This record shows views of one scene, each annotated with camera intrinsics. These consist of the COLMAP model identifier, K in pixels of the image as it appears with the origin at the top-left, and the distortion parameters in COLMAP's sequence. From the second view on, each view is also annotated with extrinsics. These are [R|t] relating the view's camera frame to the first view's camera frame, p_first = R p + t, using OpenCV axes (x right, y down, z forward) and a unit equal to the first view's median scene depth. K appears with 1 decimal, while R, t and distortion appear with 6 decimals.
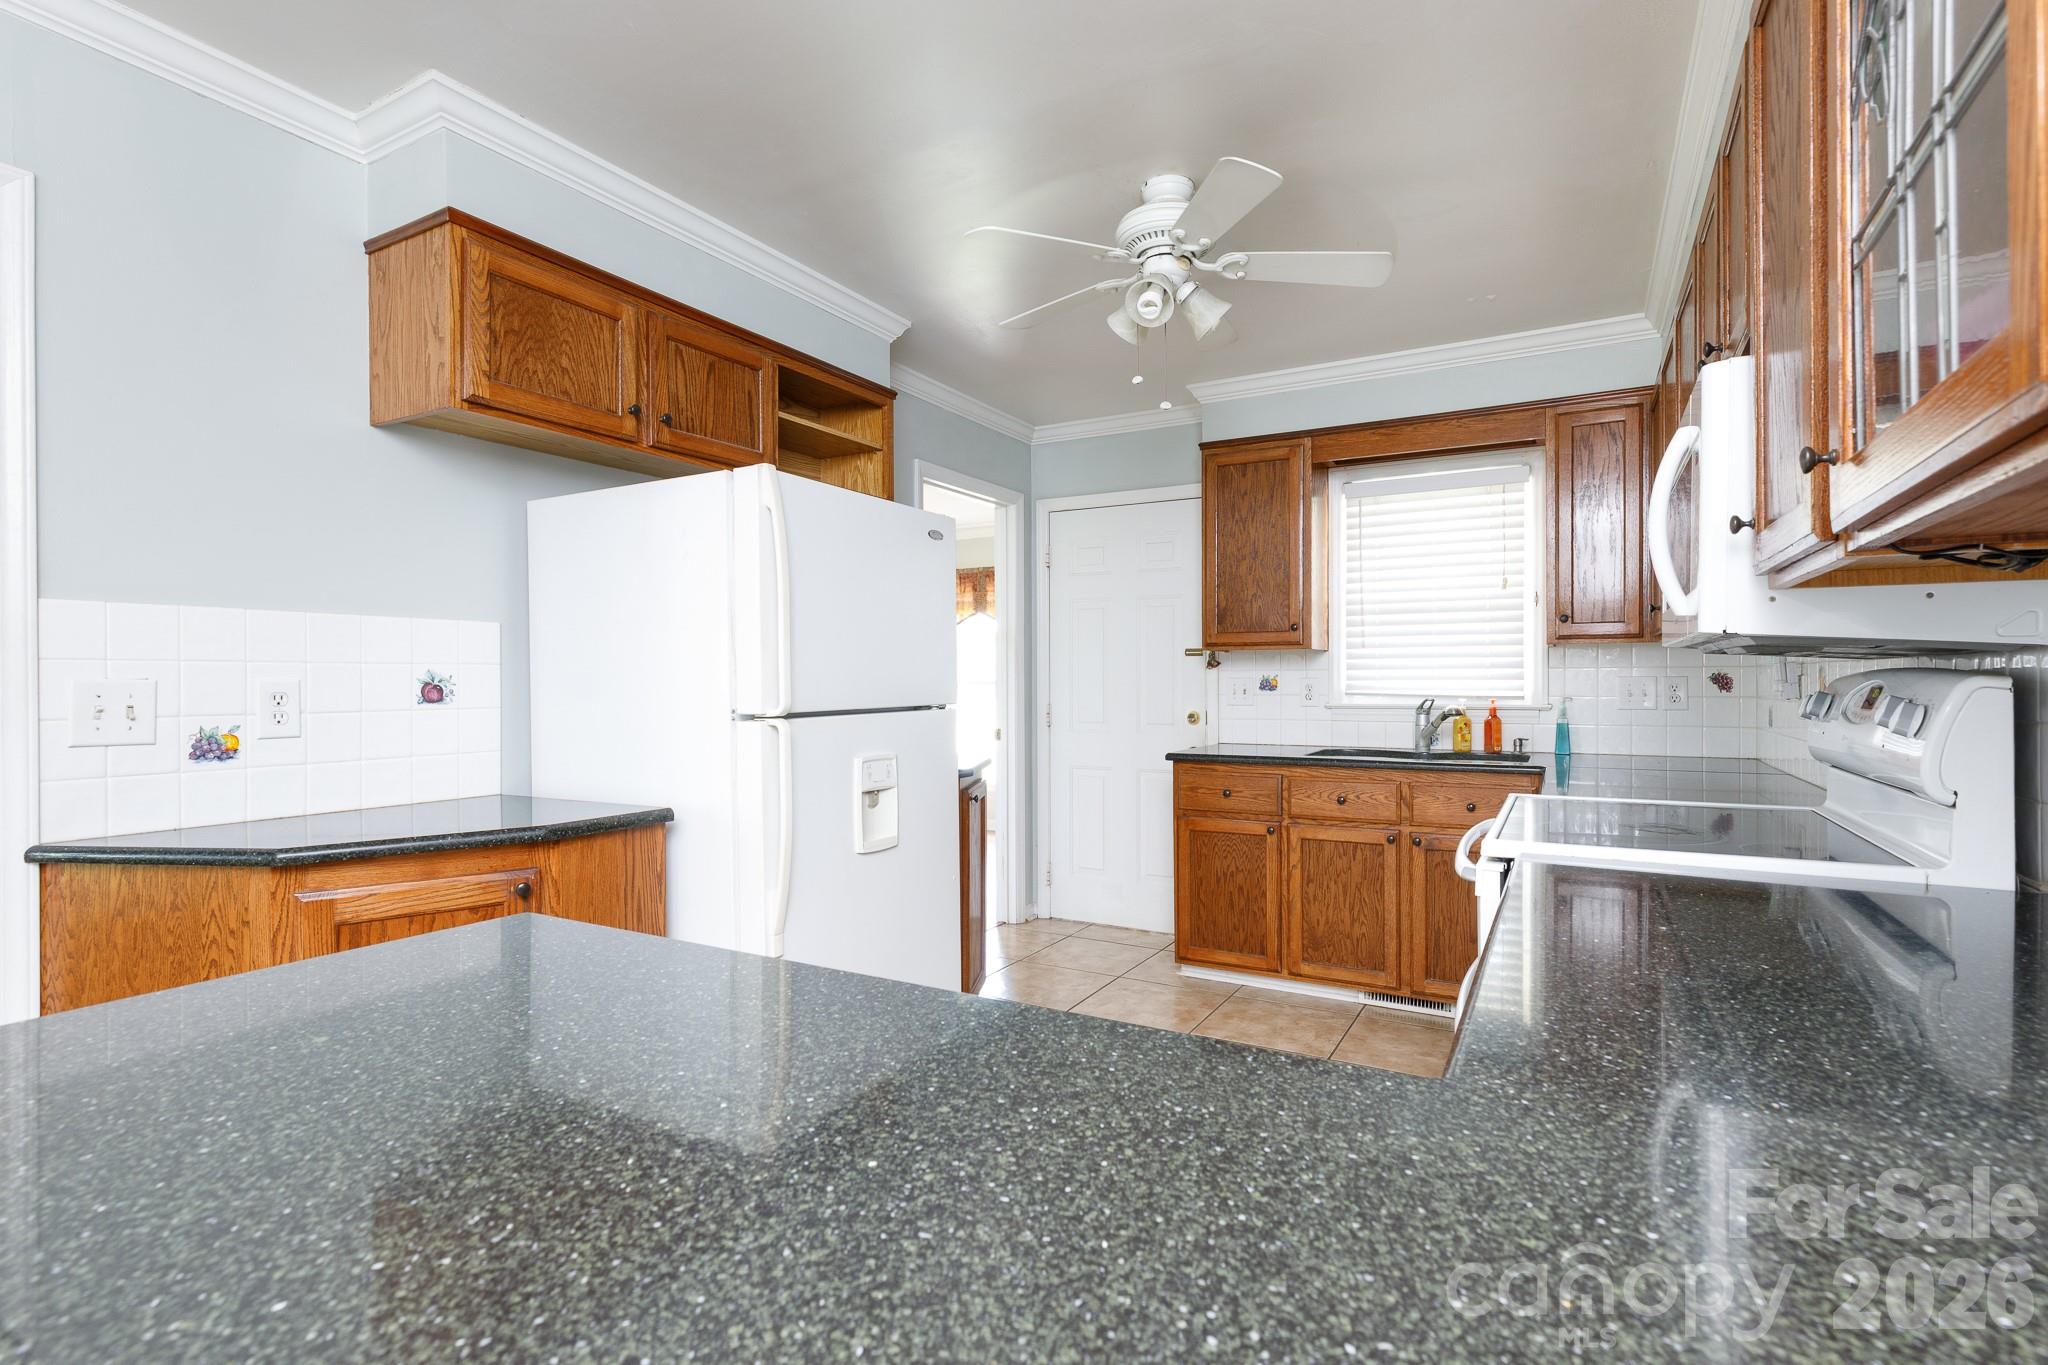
lens RADIAL K [[982.0, 0, 1026.7], [0, 982.0, 682.9], [0, 0, 1]] dist [-0.001887, -0.000014]
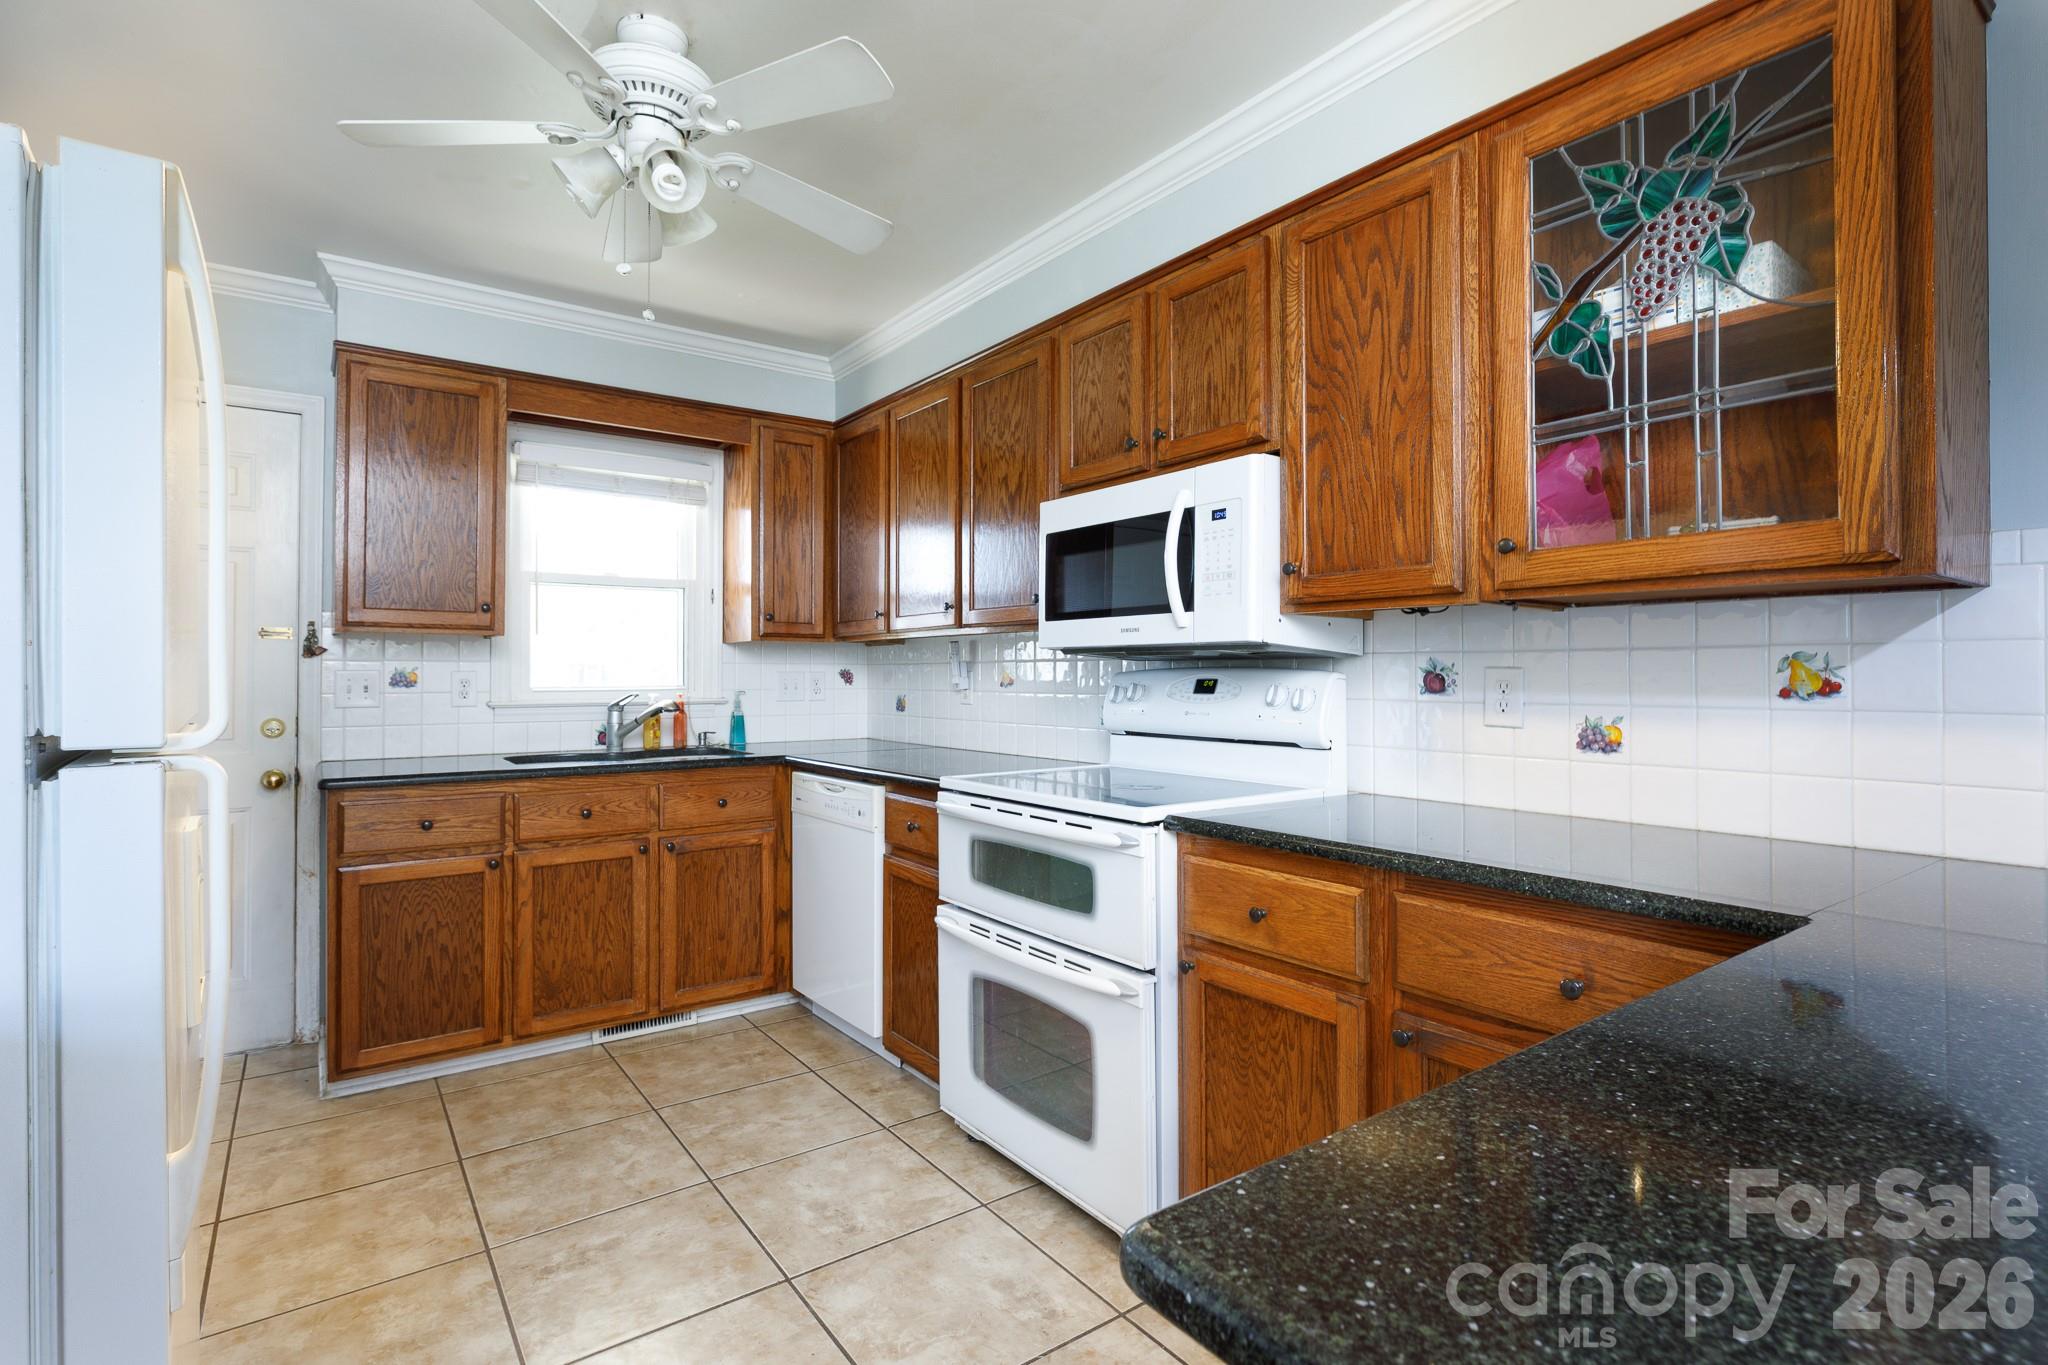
lens RADIAL K [[982.0, 0, 1018.1], [0, 982.0, 668.5], [0, 0, 1]] dist [-0.001887, -0.000014]
pose [[0.415184, 0.007973, 0.909702, -0.296772], [0.001357, 0.999955, -0.009383, 0.000772], [-0.909736, 0.005130, 0.415155, 0.290195]]
